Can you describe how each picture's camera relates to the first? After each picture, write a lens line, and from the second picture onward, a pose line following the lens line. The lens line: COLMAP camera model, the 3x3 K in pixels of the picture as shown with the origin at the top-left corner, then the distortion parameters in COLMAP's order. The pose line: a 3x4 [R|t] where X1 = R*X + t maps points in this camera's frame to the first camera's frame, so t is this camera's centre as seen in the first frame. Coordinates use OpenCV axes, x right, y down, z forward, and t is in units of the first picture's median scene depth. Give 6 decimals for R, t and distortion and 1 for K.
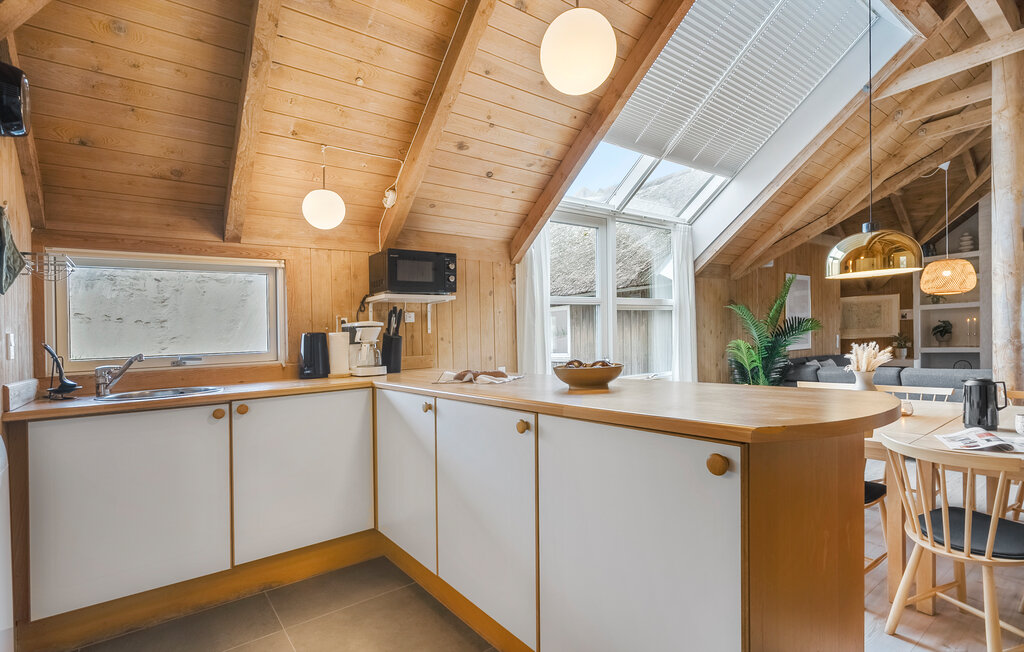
lens RADIAL K [[487.2, 0, 513.3], [0, 487.2, 336.3], [0, 0, 1]] dist [0.001026, 0.000478]
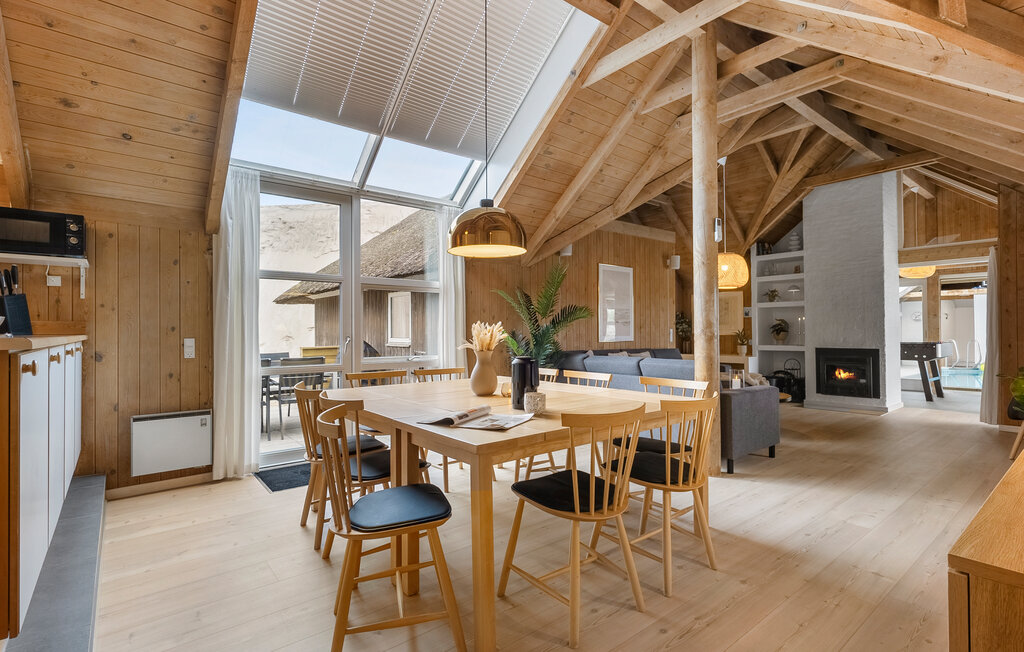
lens RADIAL K [[487.2, 0, 510.1], [0, 487.2, 321.3], [0, 0, 1]] dist [0.001026, 0.000478]
pose [[0.999029, 0.036630, 0.024495, 0.584358], [-0.036155, 0.999155, -0.019572, 0.023900], [-0.025191, 0.018667, 0.999508, 0.010030]]
